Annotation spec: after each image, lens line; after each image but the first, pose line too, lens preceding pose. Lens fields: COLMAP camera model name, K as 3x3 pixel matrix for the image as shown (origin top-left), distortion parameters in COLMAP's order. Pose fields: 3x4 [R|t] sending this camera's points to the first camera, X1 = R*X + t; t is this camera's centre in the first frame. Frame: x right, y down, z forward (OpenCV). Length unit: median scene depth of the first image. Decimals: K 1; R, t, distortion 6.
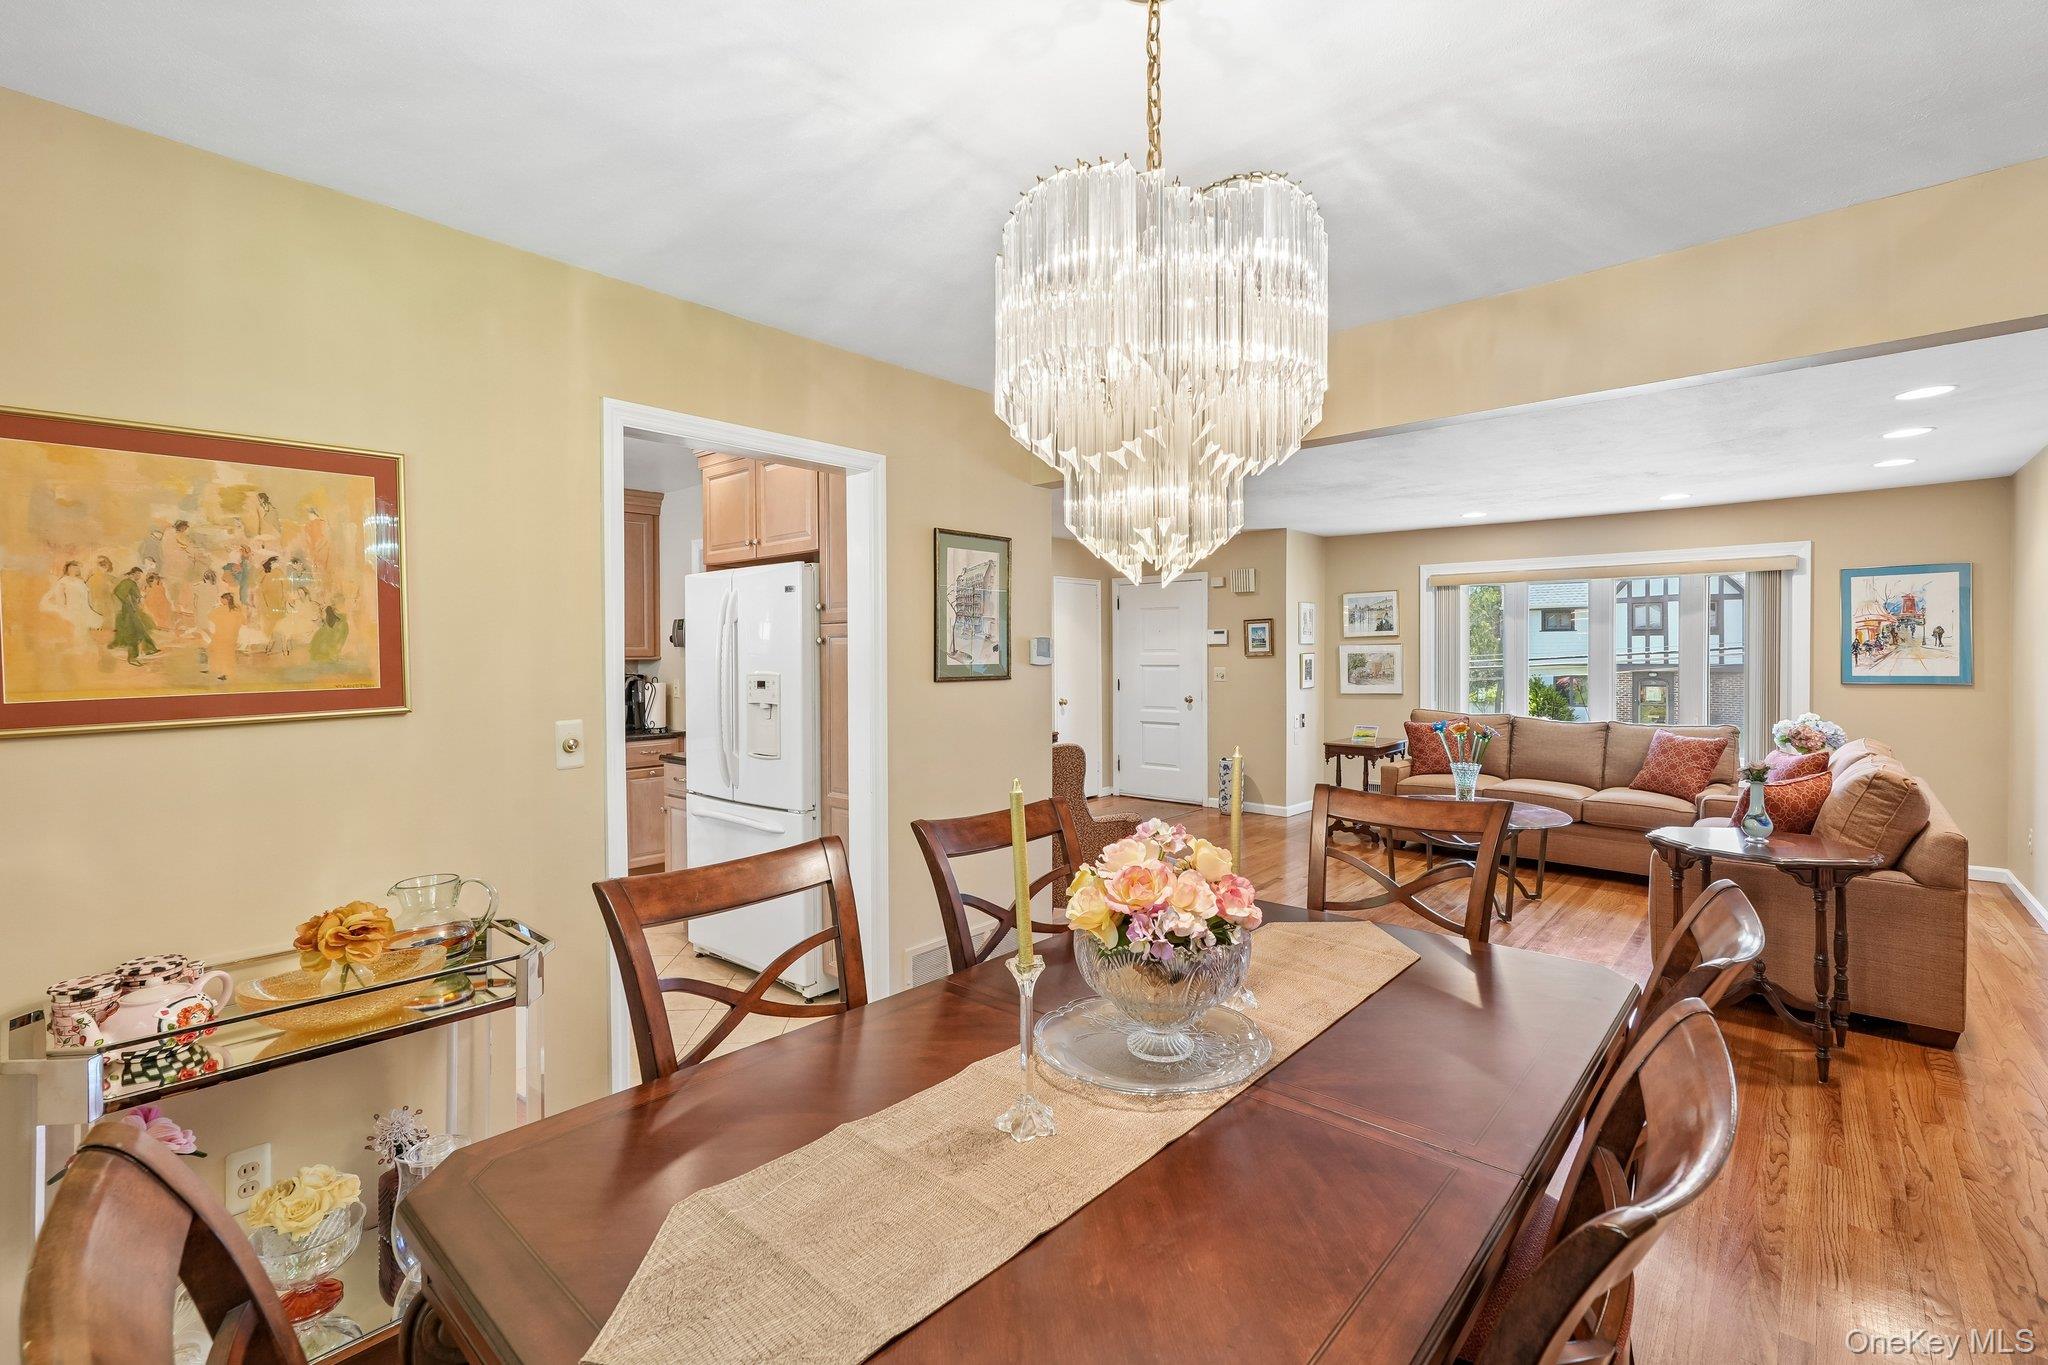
lens RADIAL K [[910.2, 0, 1020.6], [0, 910.2, 664.7], [0, 0, 1]] dist [-0.015278, 0.009402]
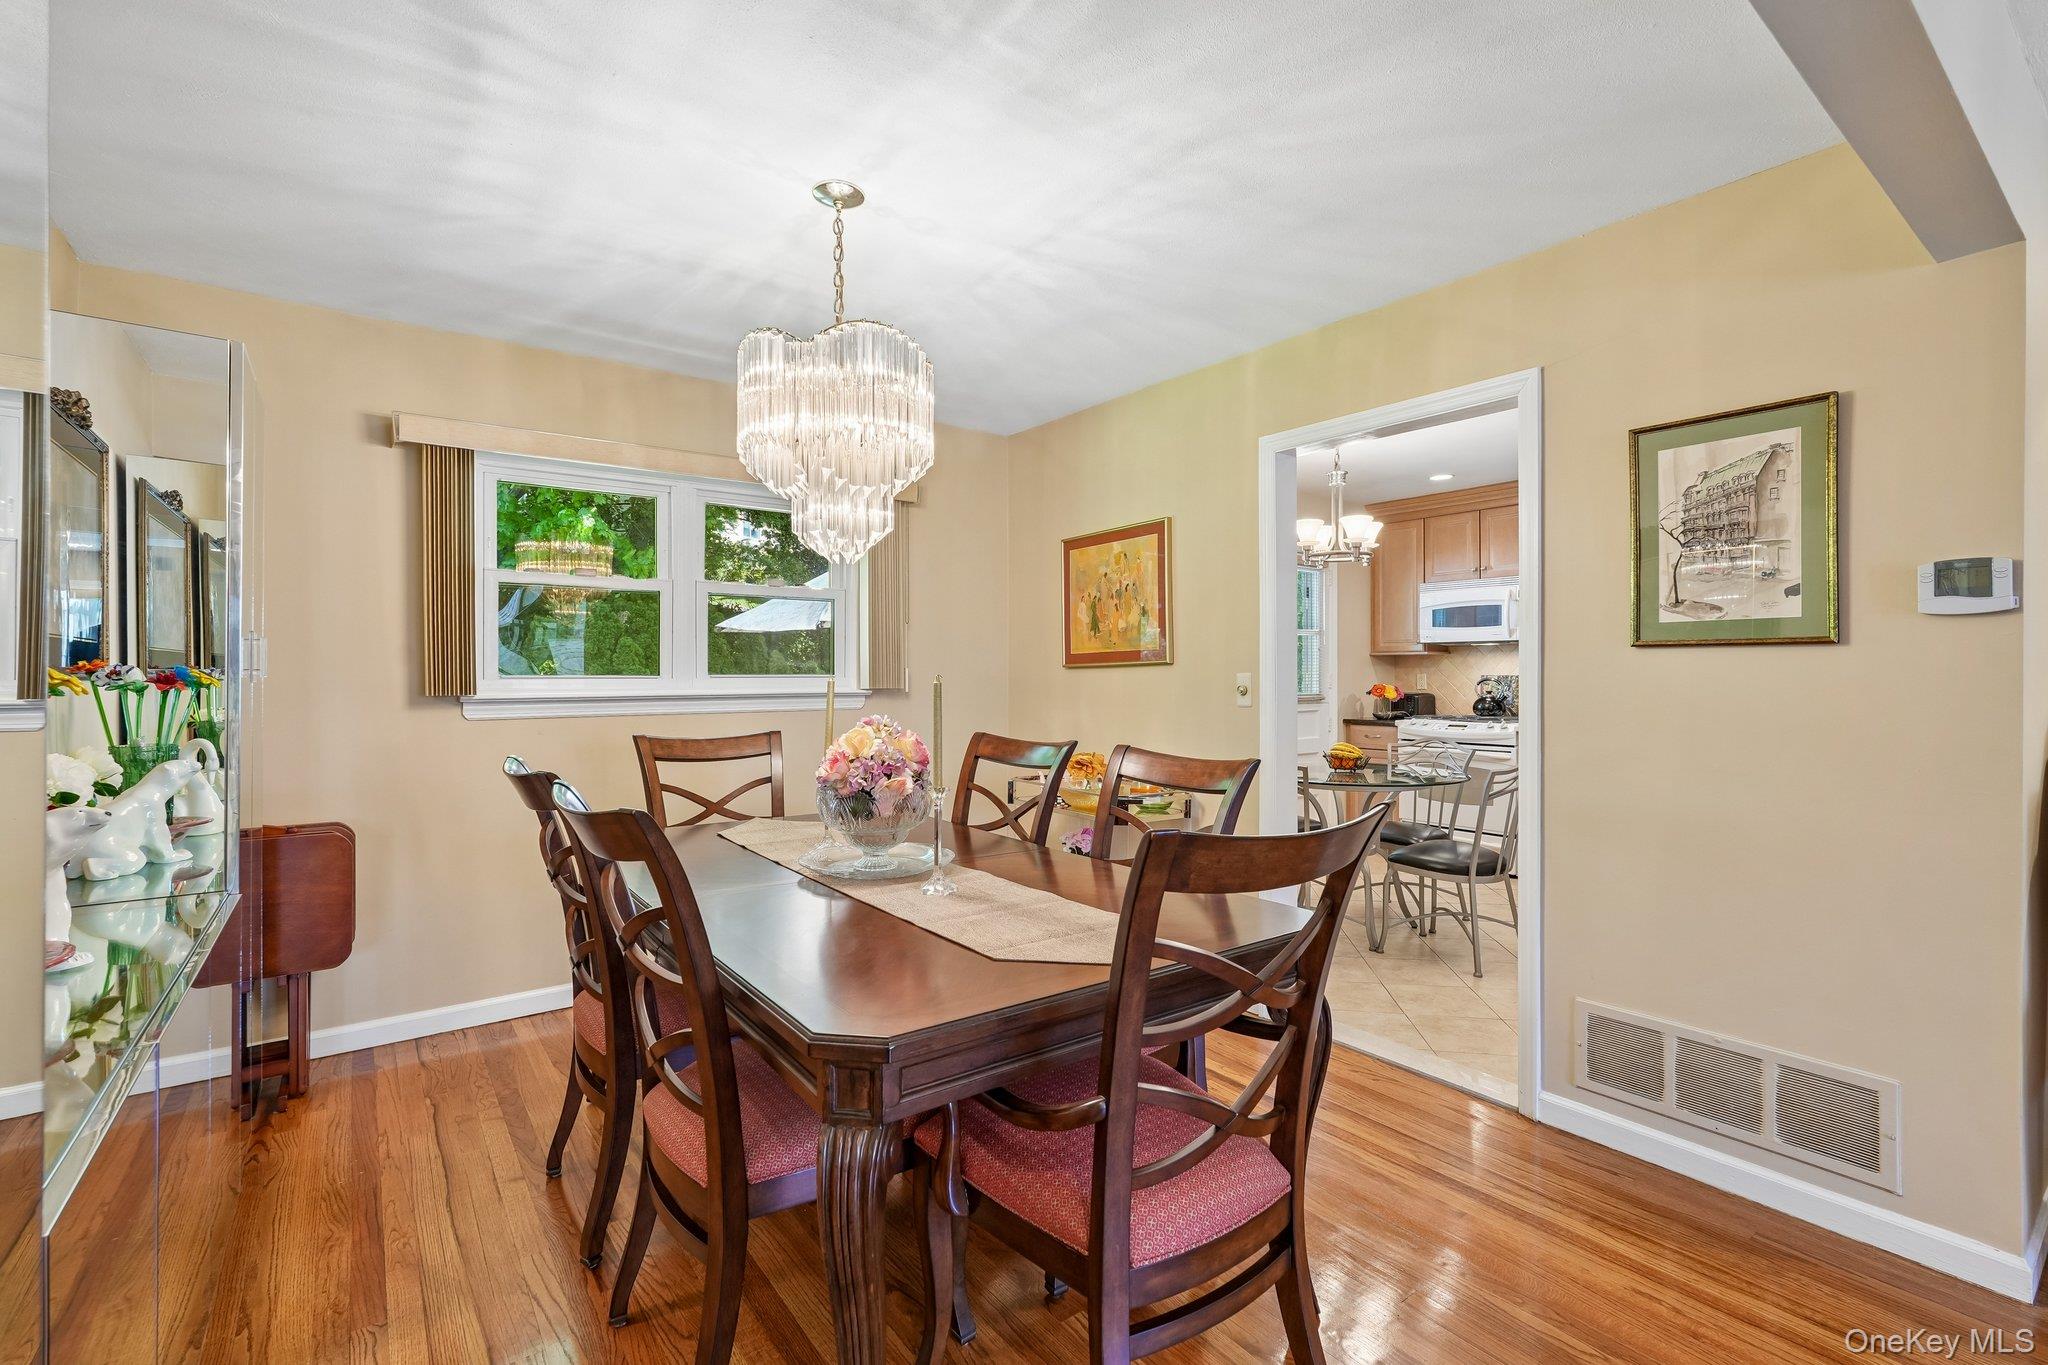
lens RADIAL K [[910.0, 0, 1030.6], [0, 910.0, 675.3], [0, 0, 1]] dist [-0.001580, 0.000522]
pose [[-0.199183, 0.007937, -0.979930, 0.402038], [-0.010320, 0.999895, 0.010197, 0.022179], [0.979908, 0.012144, -0.199080, 0.395840]]
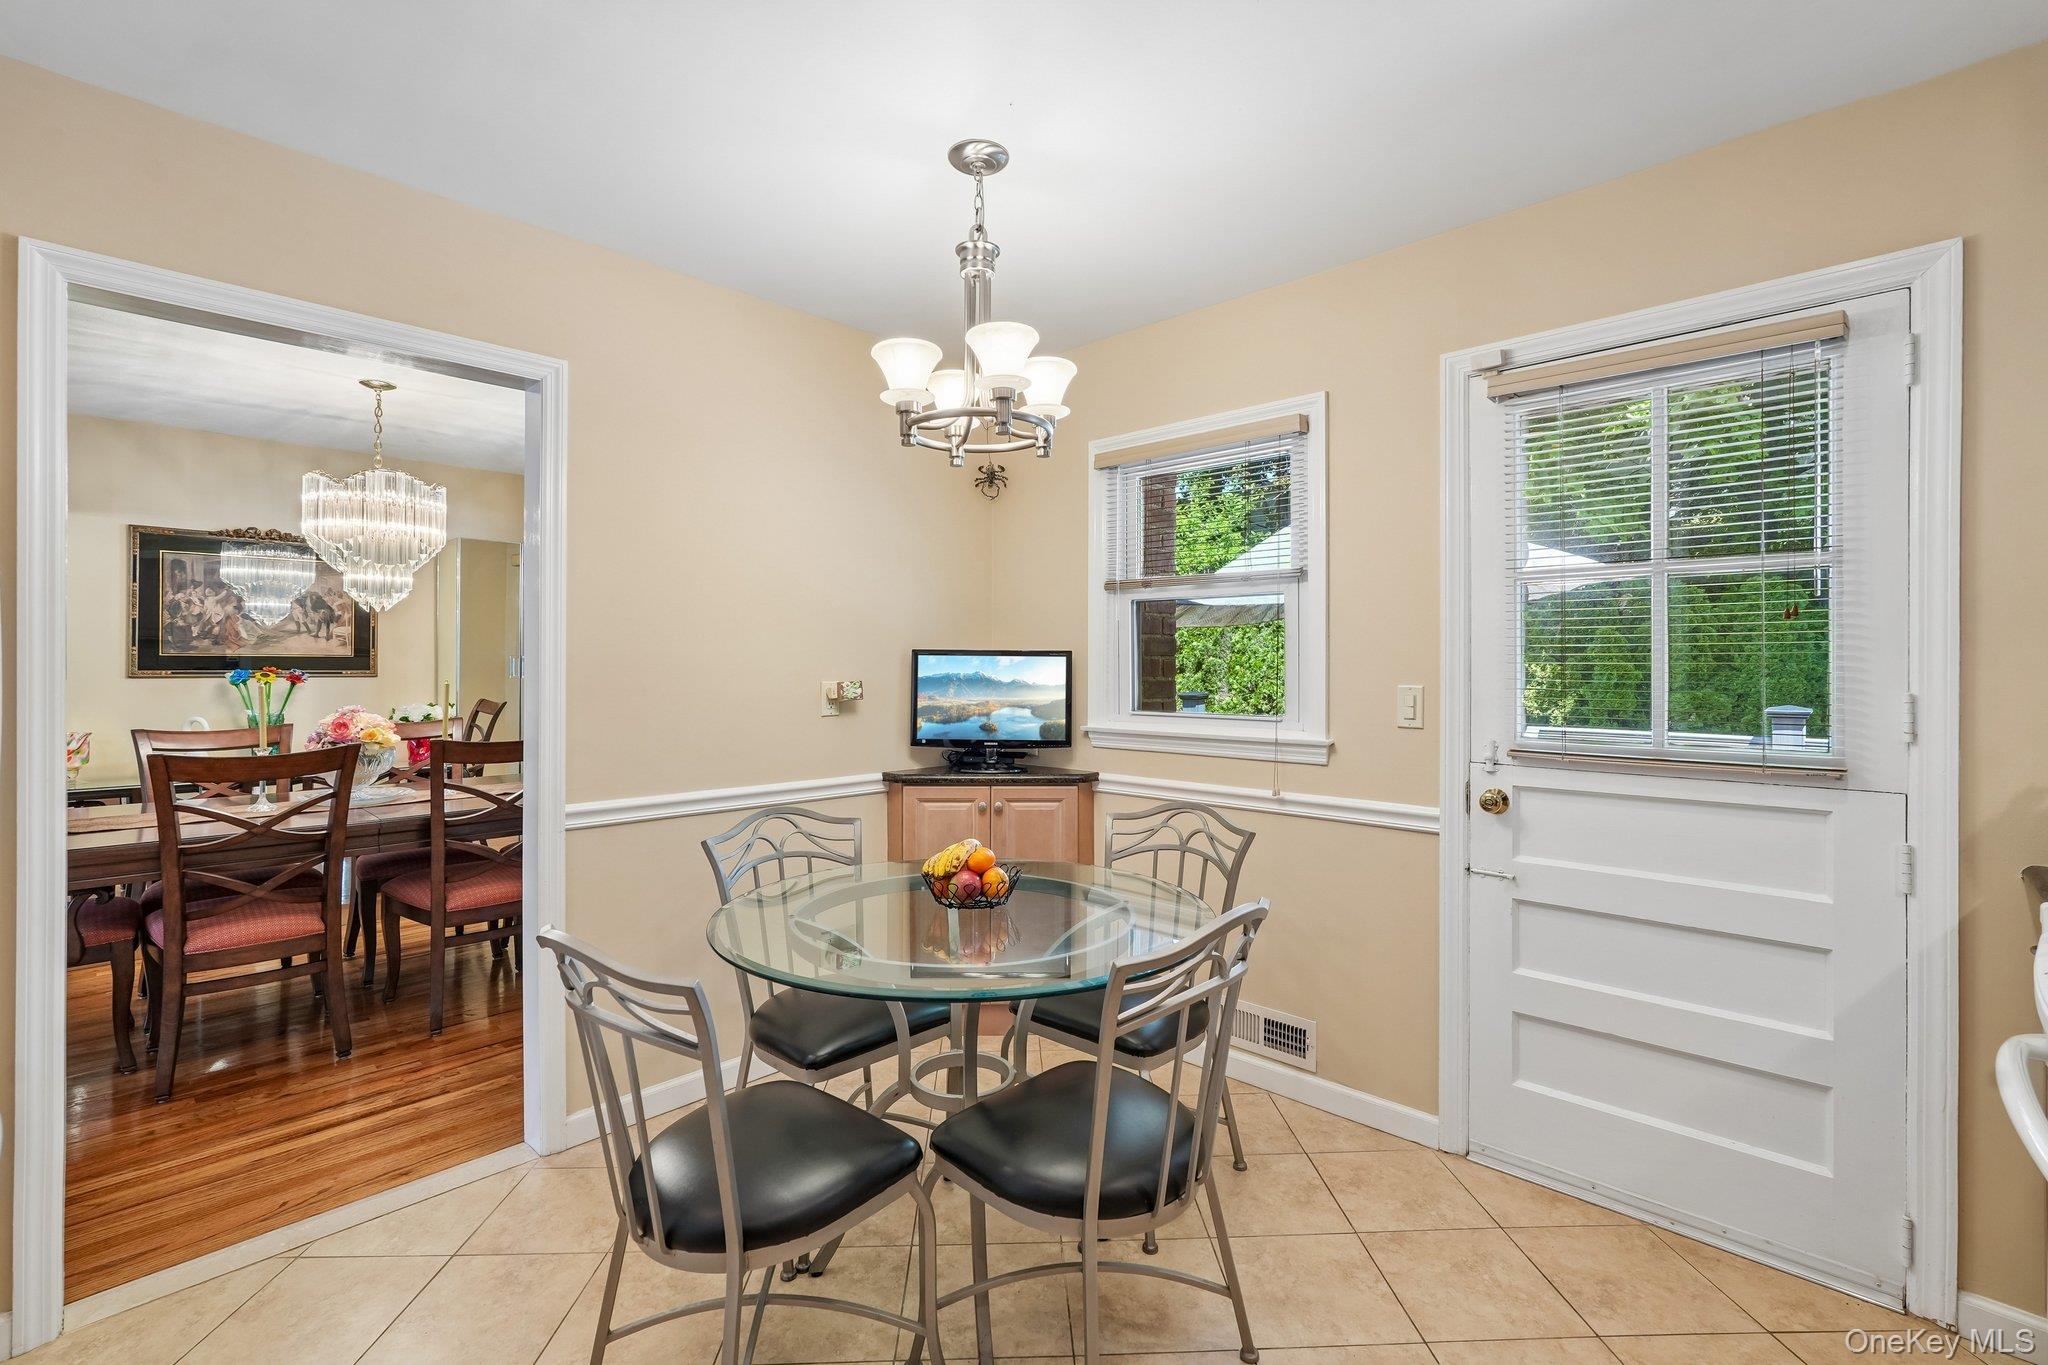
lens RADIAL K [[910.2, 0, 1020.6], [0, 910.2, 664.7], [0, 0, 1]] dist [-0.015278, 0.009402]
pose [[-0.999405, 0.006081, 0.033952, -0.435396], [0.006557, 0.999882, 0.013923, 0.011248], [-0.033864, 0.014137, -0.999326, 0.849842]]
